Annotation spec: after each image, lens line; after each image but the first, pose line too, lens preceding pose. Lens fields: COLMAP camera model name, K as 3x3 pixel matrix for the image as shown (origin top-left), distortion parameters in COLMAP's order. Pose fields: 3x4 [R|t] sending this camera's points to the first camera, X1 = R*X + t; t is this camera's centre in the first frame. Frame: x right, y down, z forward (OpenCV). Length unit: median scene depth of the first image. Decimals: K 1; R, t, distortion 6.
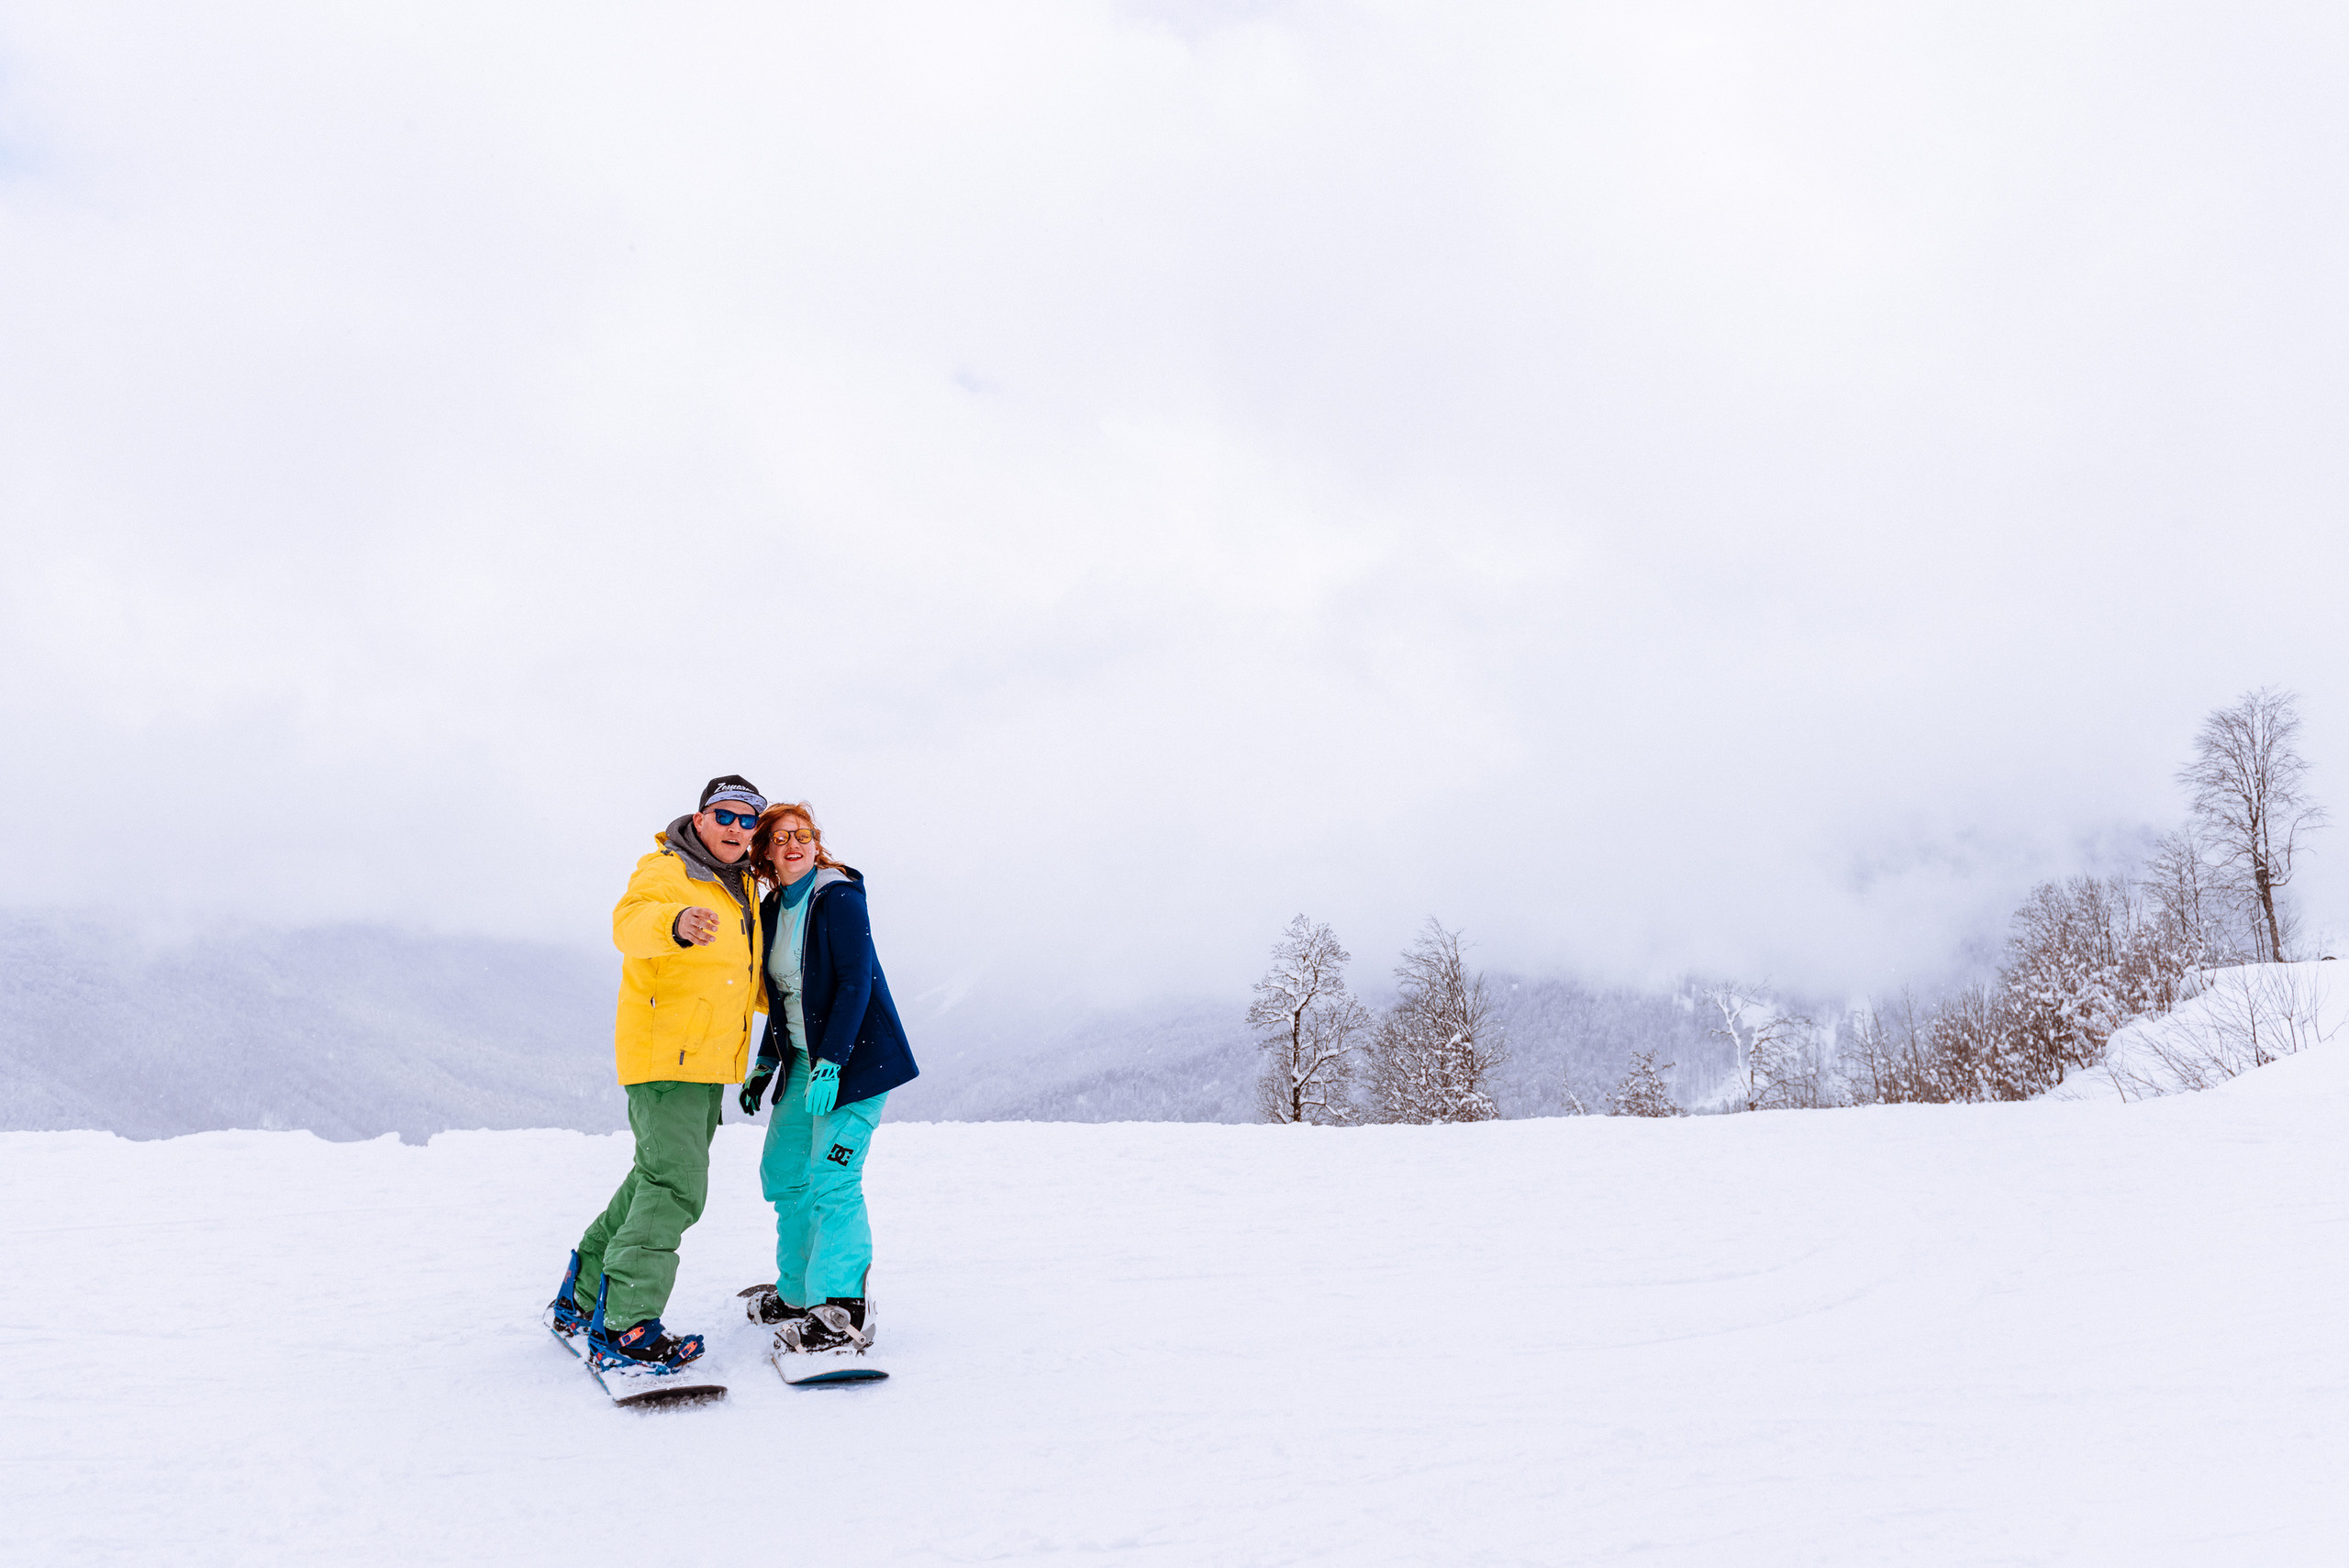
lens RADIAL K [[1675.1, 0, 1173.8], [0, 1675.1, 793.5], [0, 0, 1]] dist [0.006750, -0.007554]
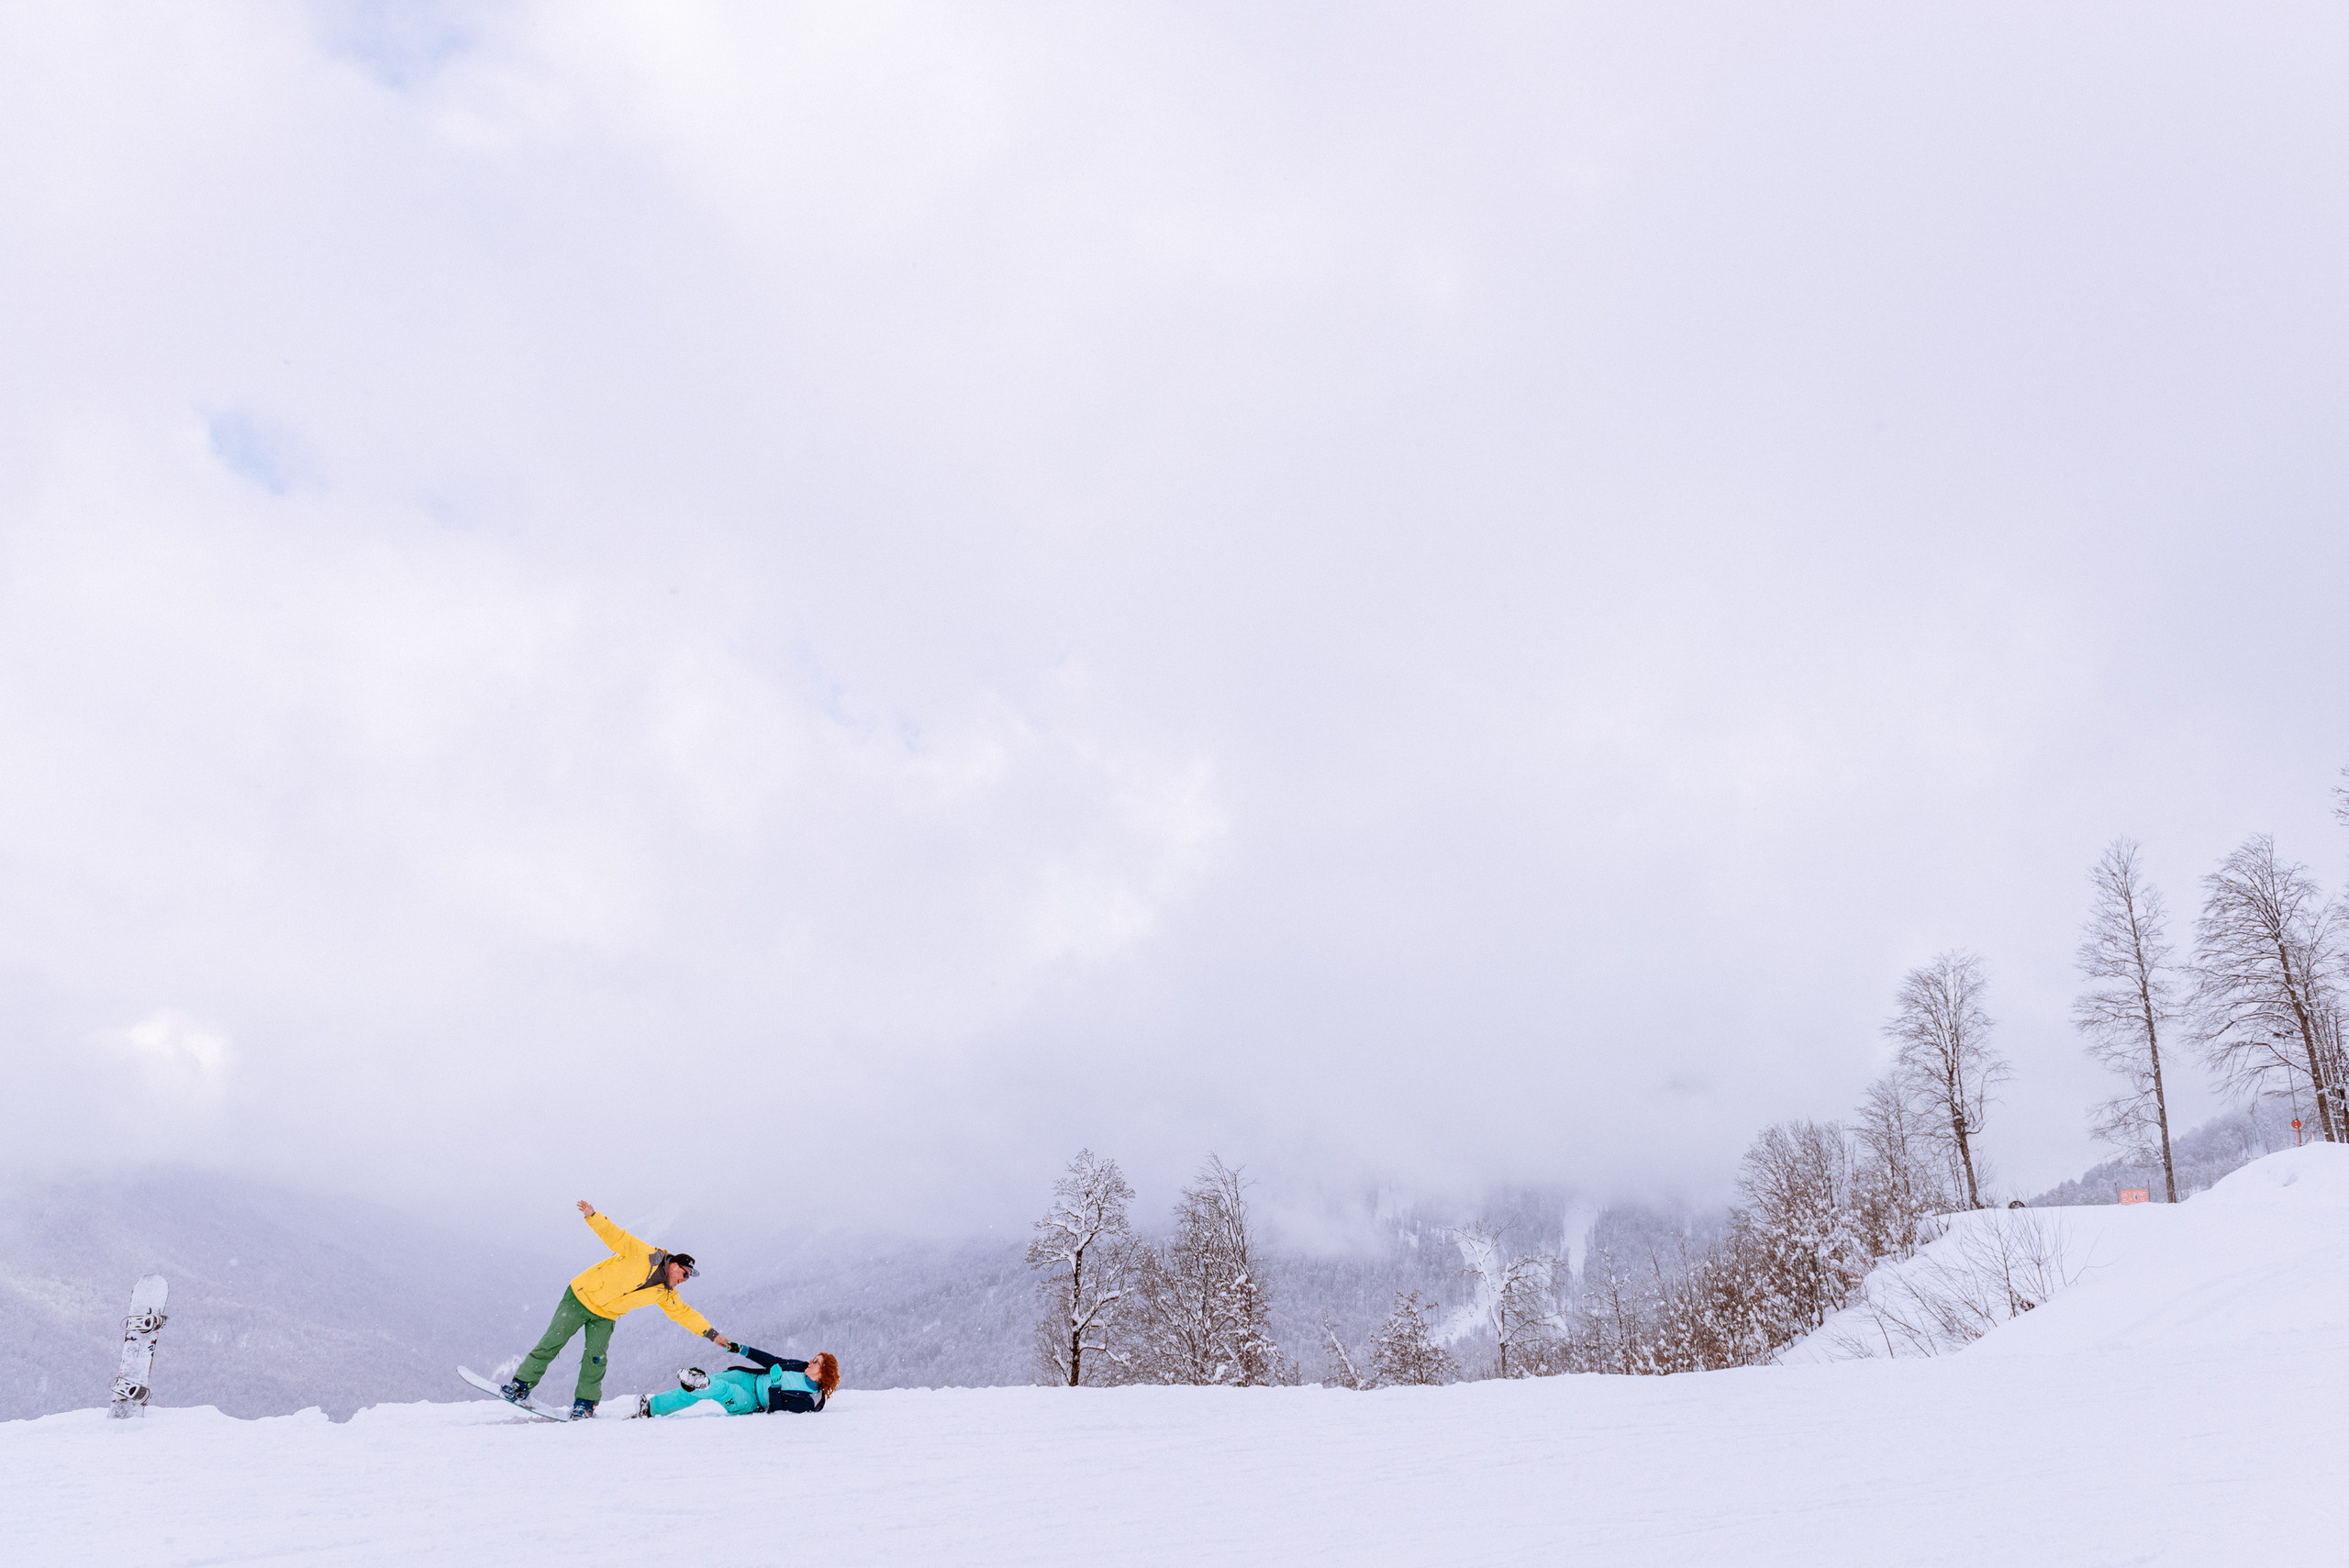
lens RADIAL K [[1675.1, 0, 1210.3], [0, 1675.1, 798.7], [0, 0, 1]] dist [0.006750, -0.007554]
pose [[0.983833, 0.049266, 0.172177, -0.024103], [-0.026177, 0.990652, -0.133881, -0.001441], [-0.177163, 0.127210, 0.975926, 0.001554]]
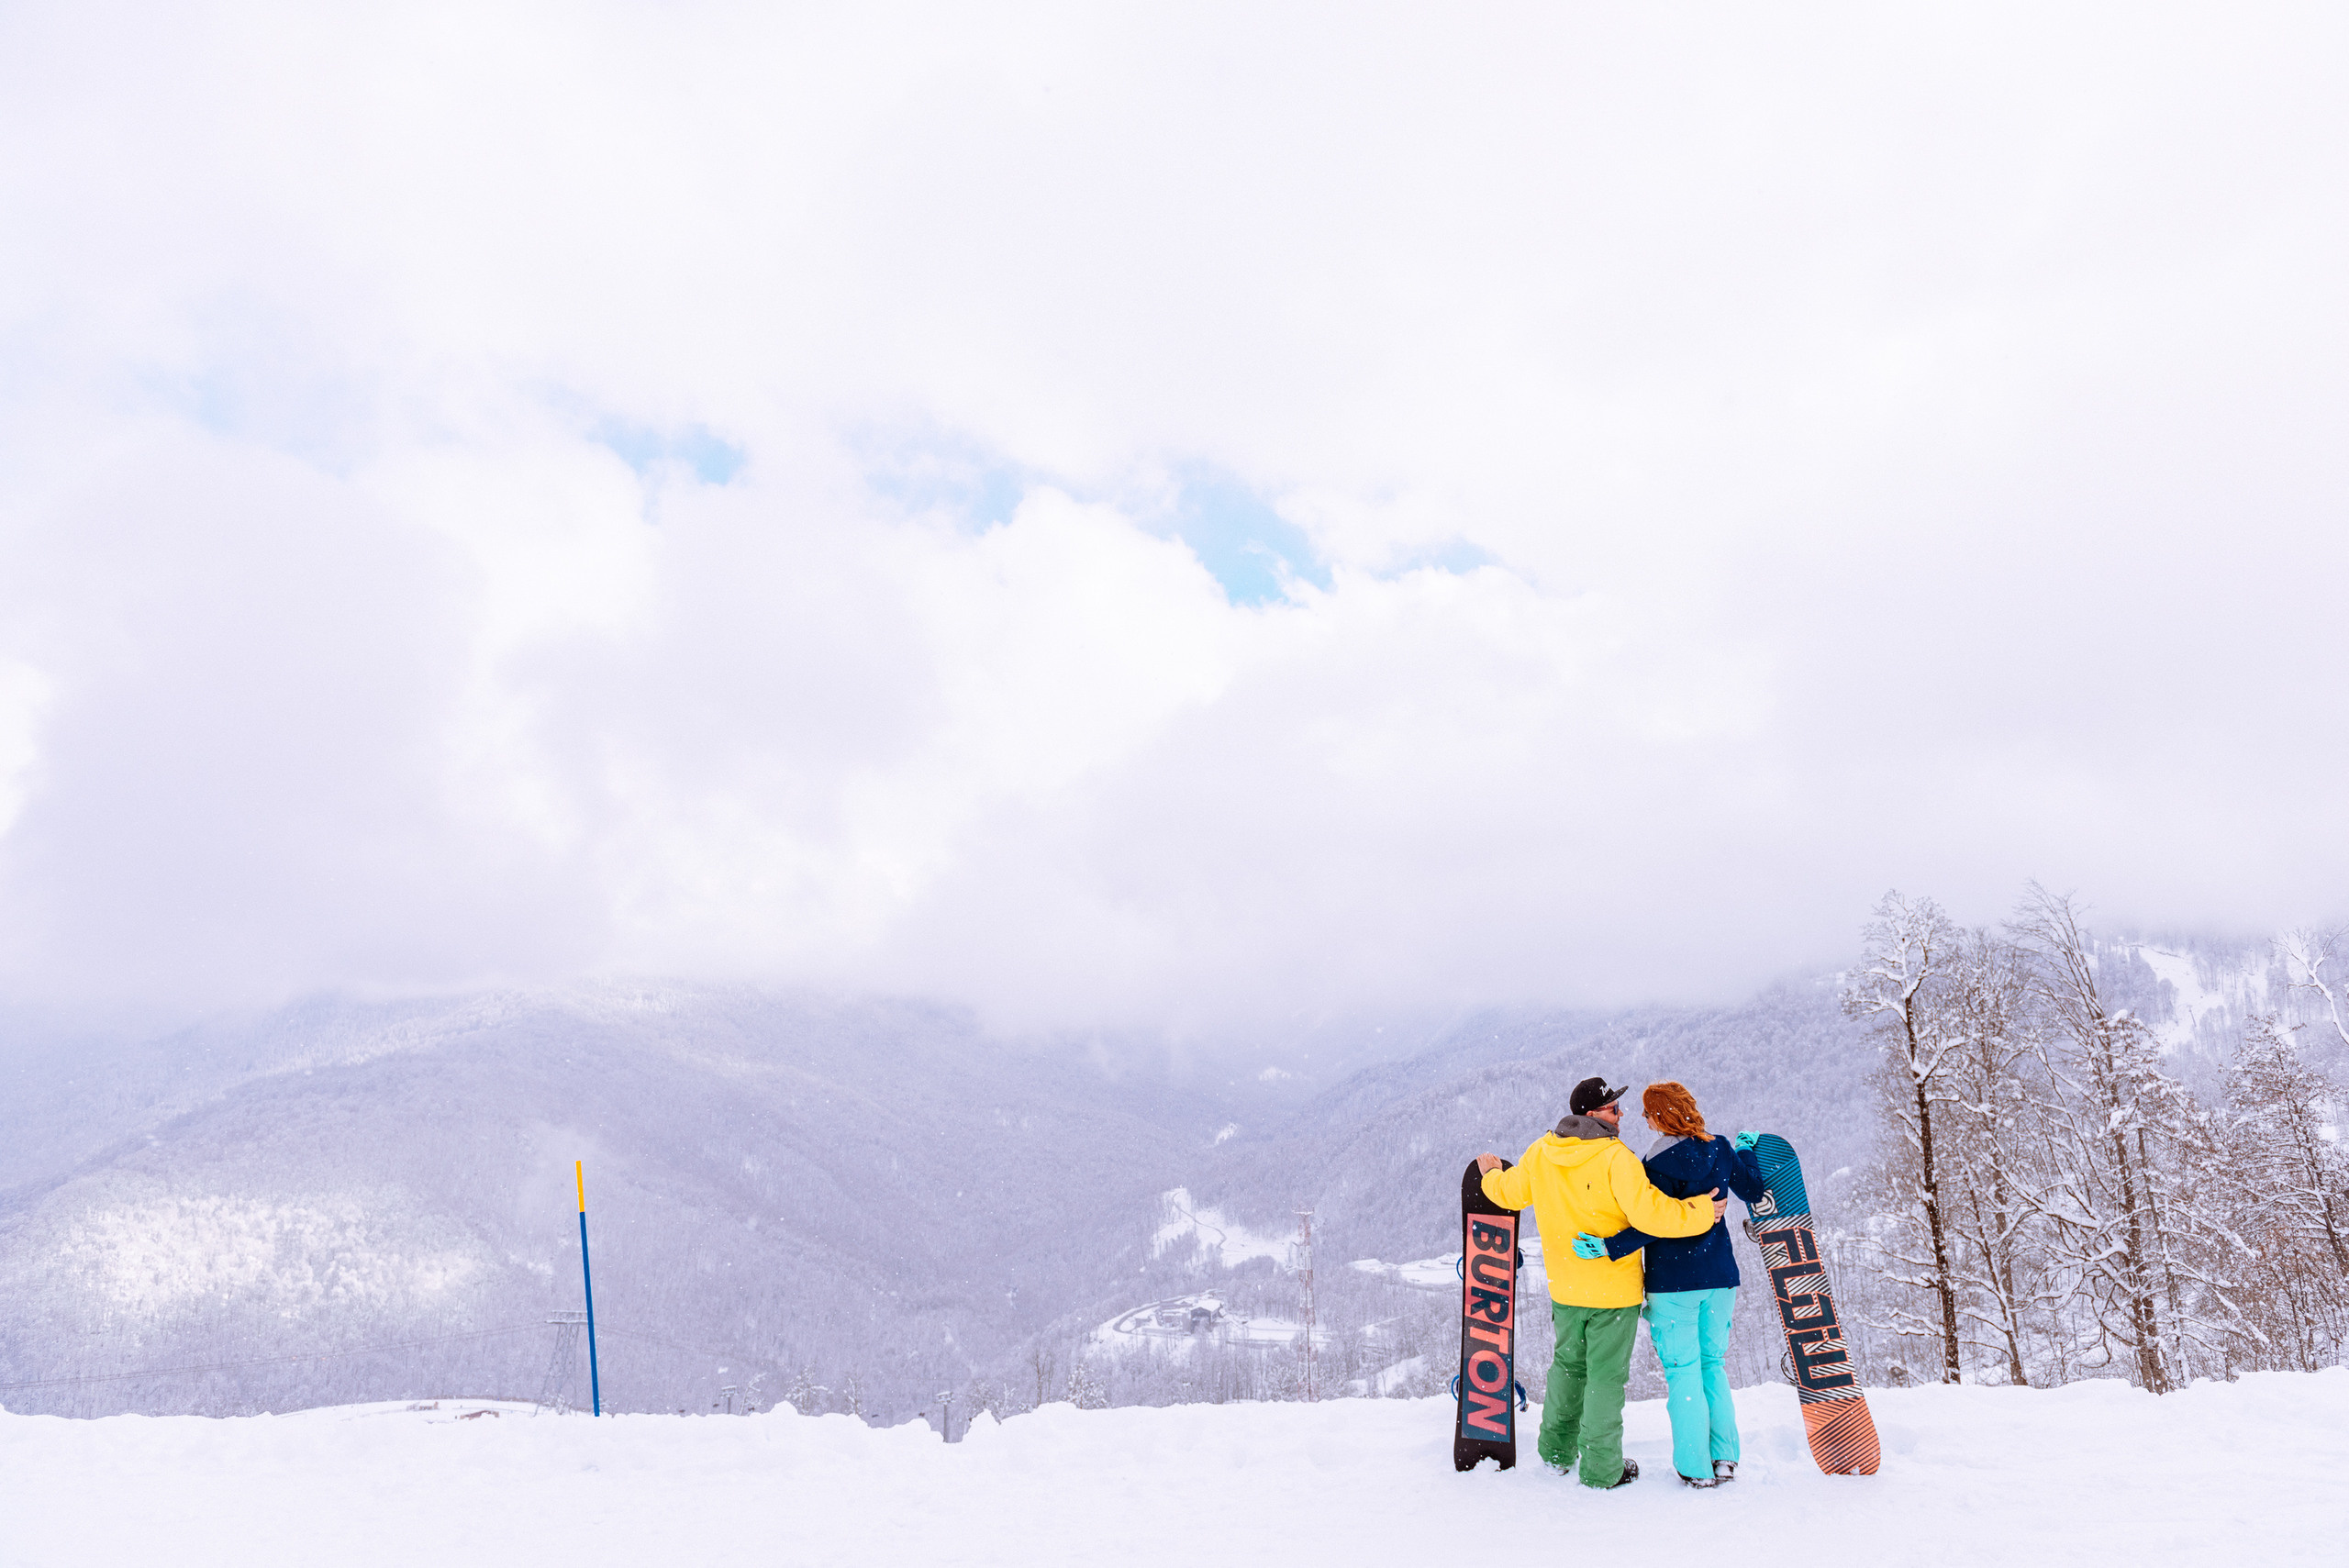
lens RADIAL K [[1581.7, 0, 1174.3], [0, 1581.7, 794.7], [0, 0, 1]] dist [0.004743, -0.009894]
pose [[0.972219, -0.103634, -0.209882, -0.088163], [0.100770, 0.994612, -0.024323, 0.003044], [0.211272, 0.002497, 0.977424, 0.072635]]
